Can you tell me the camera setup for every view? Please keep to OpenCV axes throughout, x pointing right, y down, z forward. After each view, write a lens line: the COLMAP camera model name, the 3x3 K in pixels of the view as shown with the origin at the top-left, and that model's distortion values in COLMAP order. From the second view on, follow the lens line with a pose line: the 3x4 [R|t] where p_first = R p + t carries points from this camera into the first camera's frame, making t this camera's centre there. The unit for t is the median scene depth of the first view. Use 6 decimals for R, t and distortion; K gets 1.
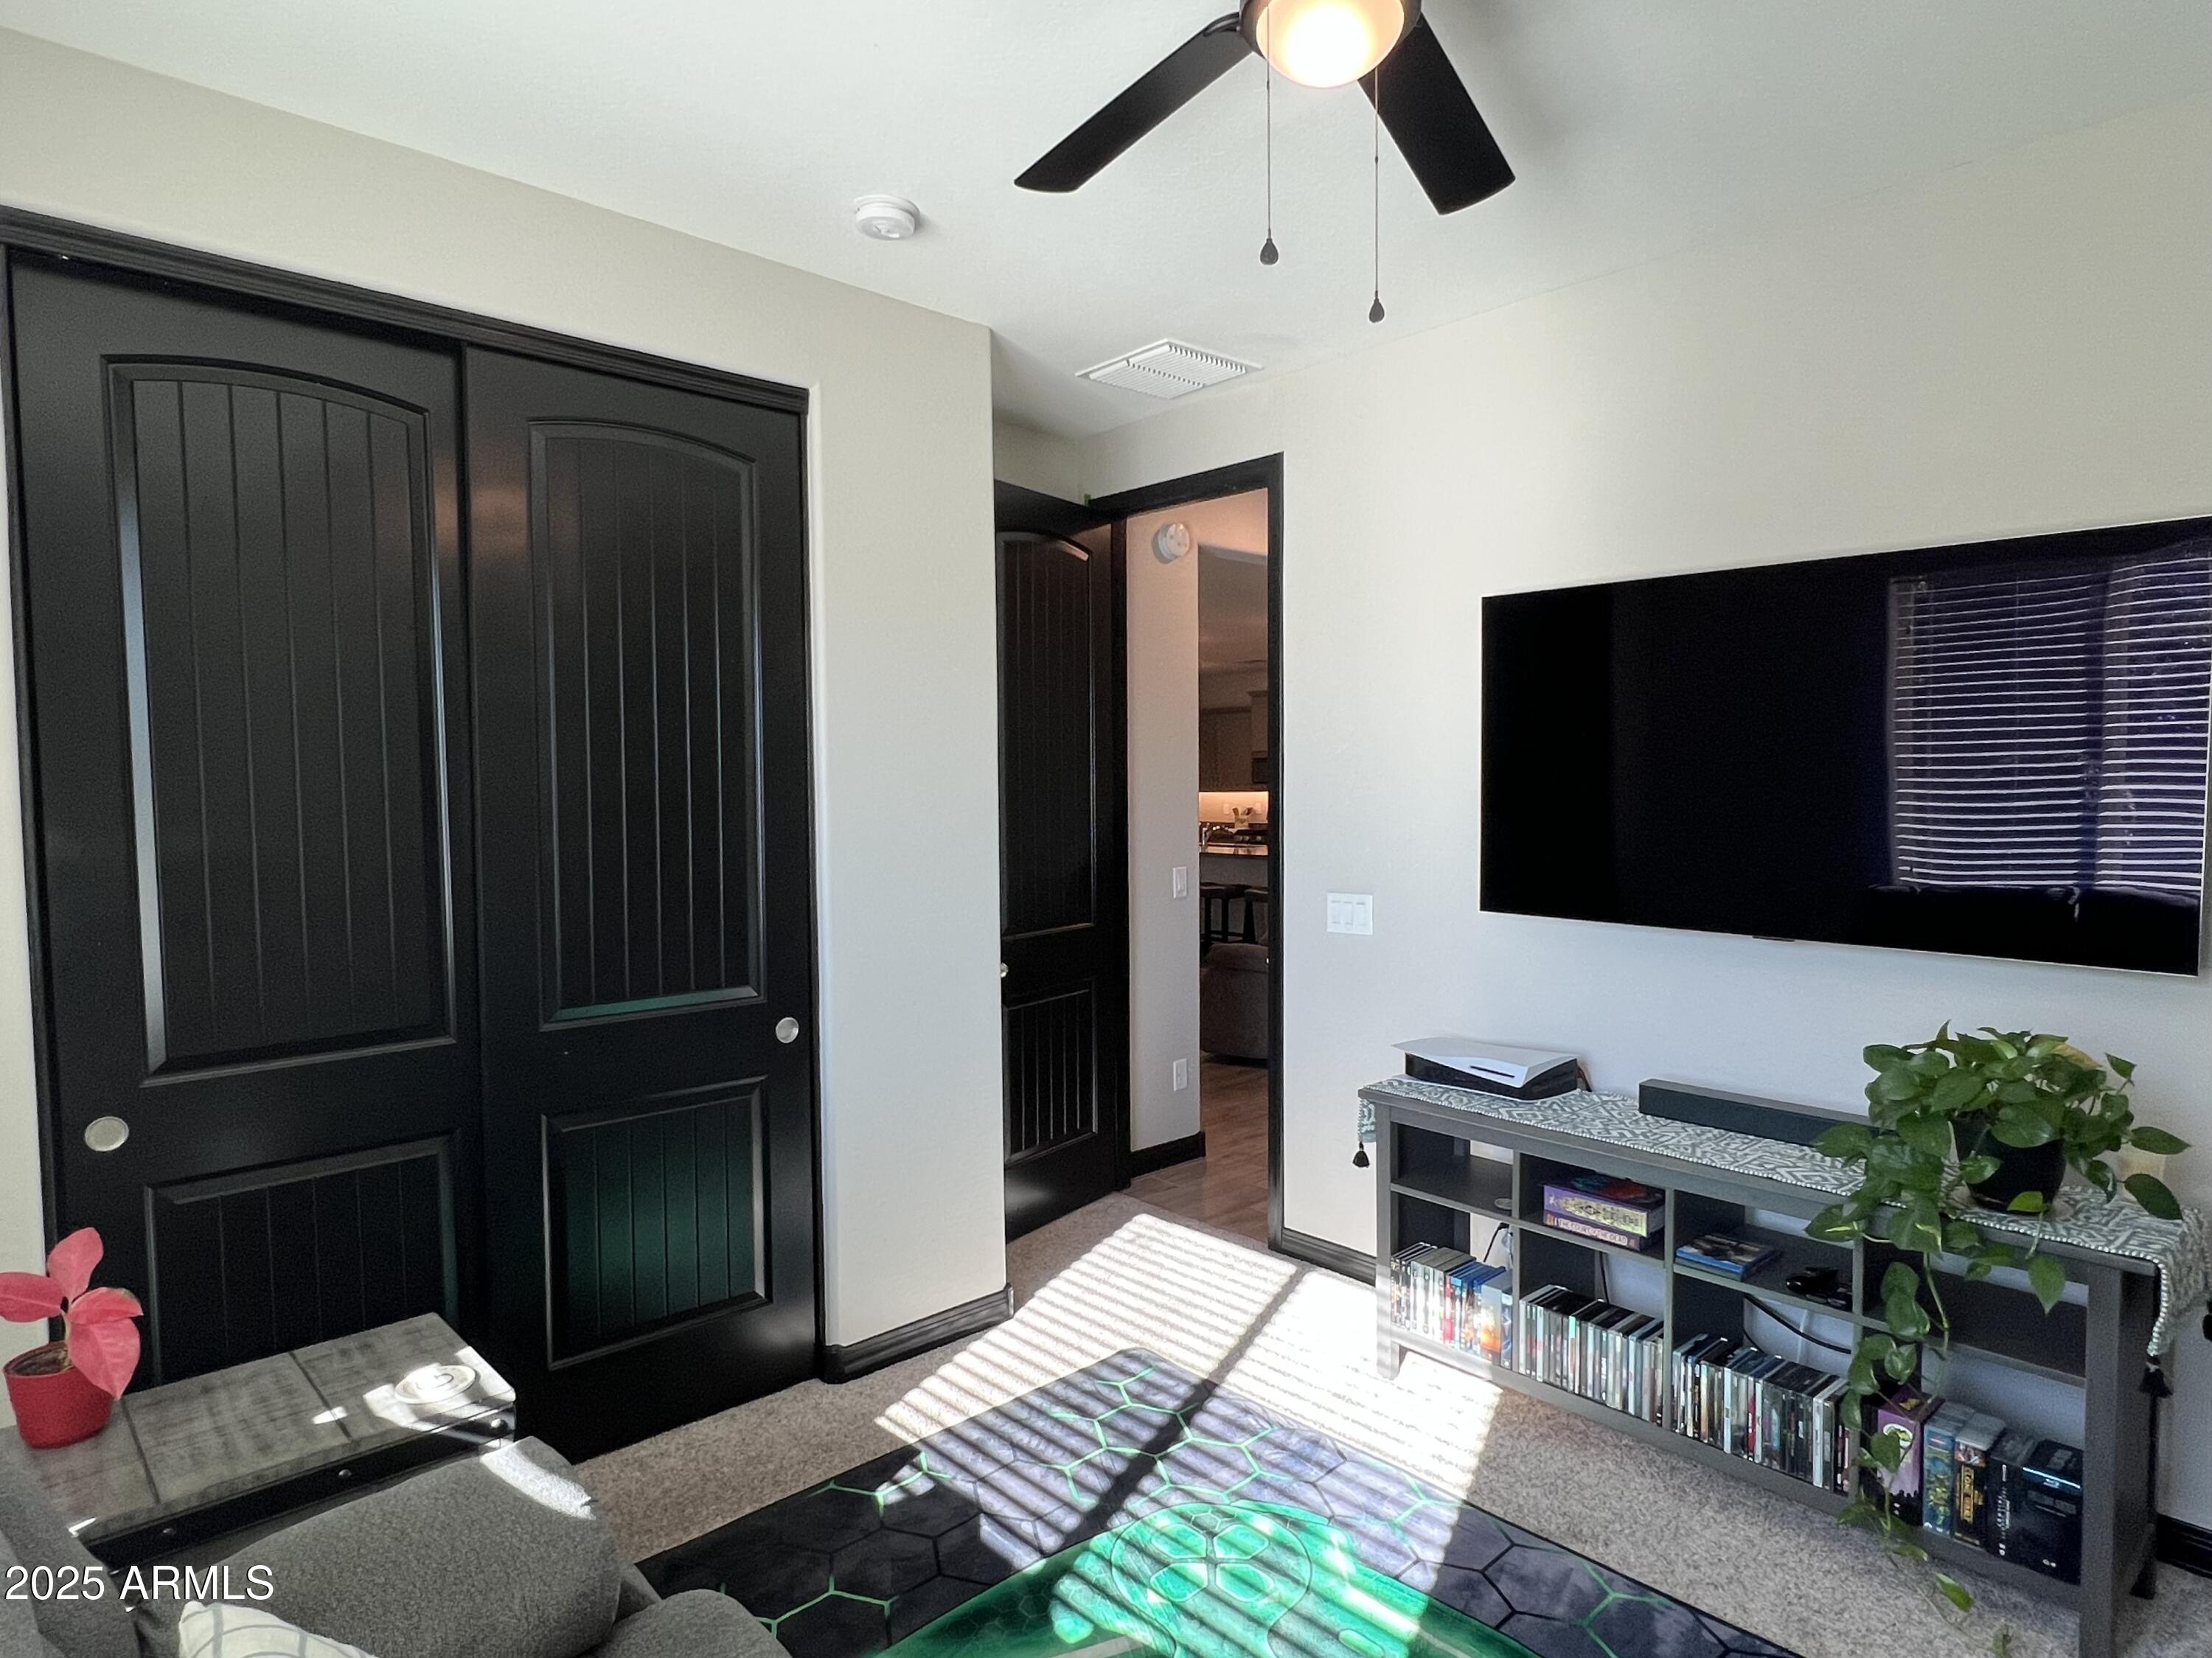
lens RADIAL K [[1236.1, 0, 1103.4], [0, 1236.1, 832.1], [0, 0, 1]] dist [-0.004016, -0.001547]
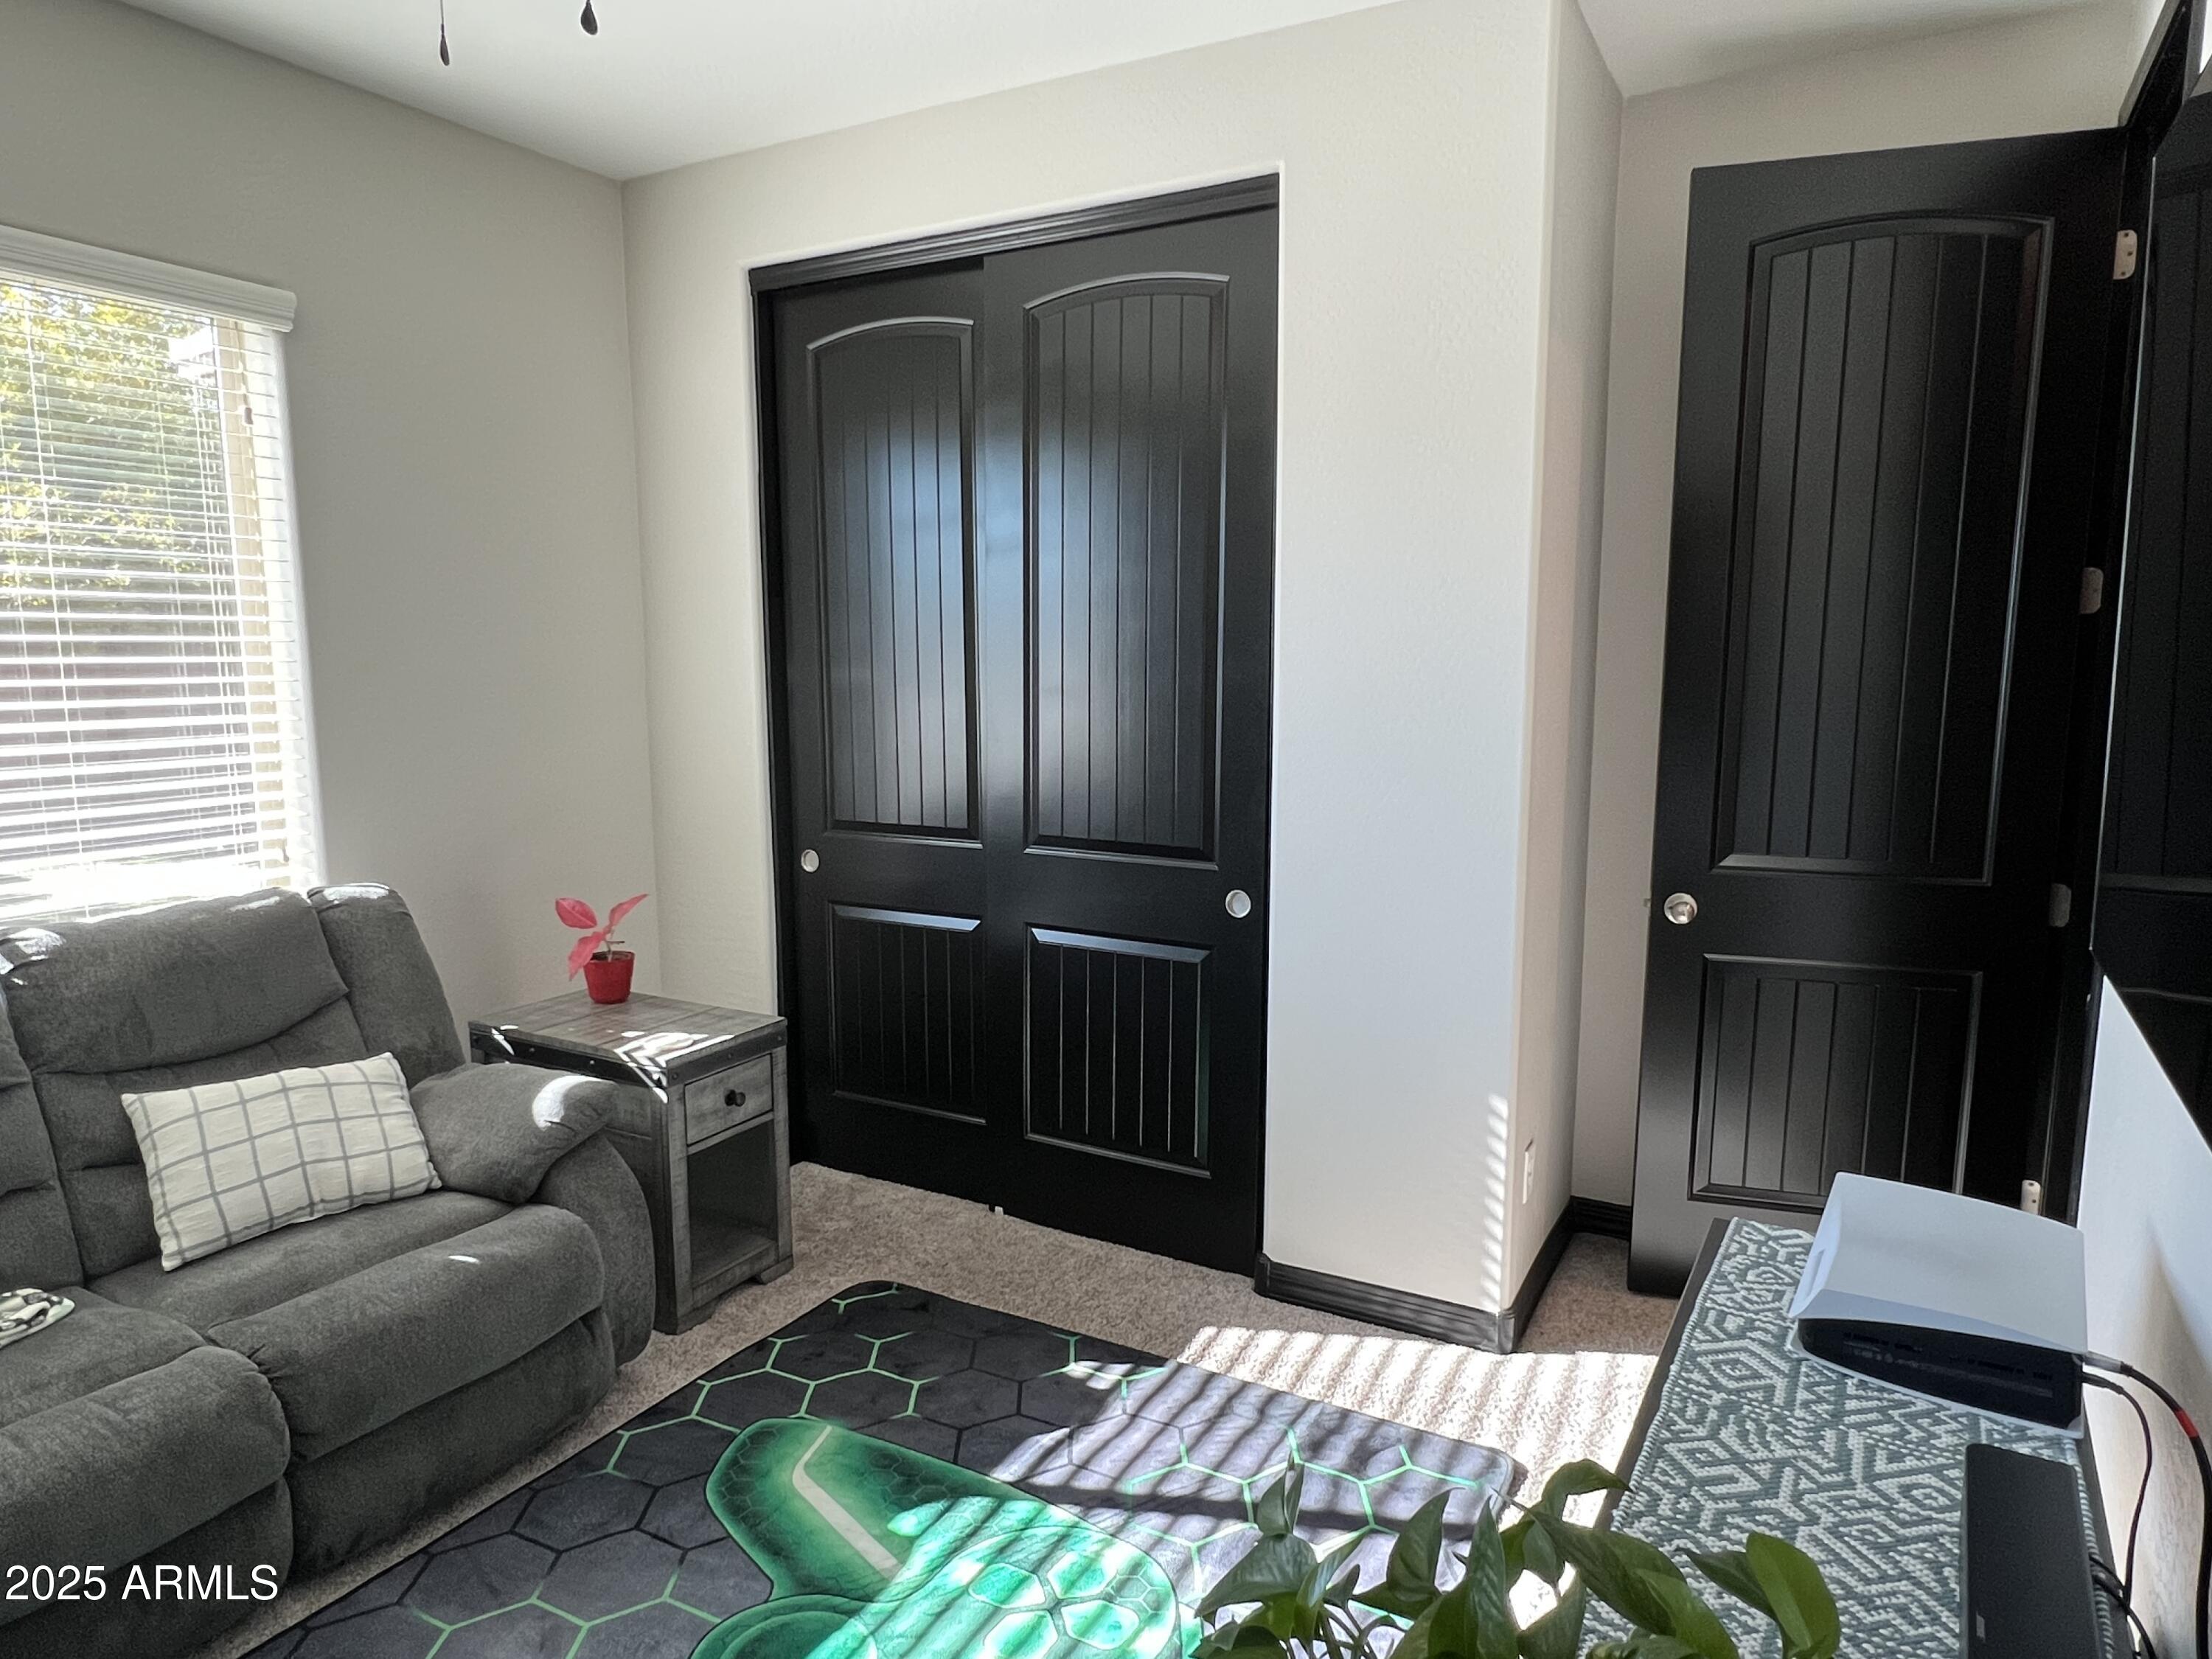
lens RADIAL K [[1374.1, 0, 1103.1], [0, 1374.1, 842.0], [0, 0, 1]] dist [0.005076, -0.000243]
pose [[0.289483, 0.146795, -0.945860, 0.765525], [-0.034610, 0.989129, 0.142918, -0.035740], [0.956557, -0.008636, 0.291417, 0.666005]]
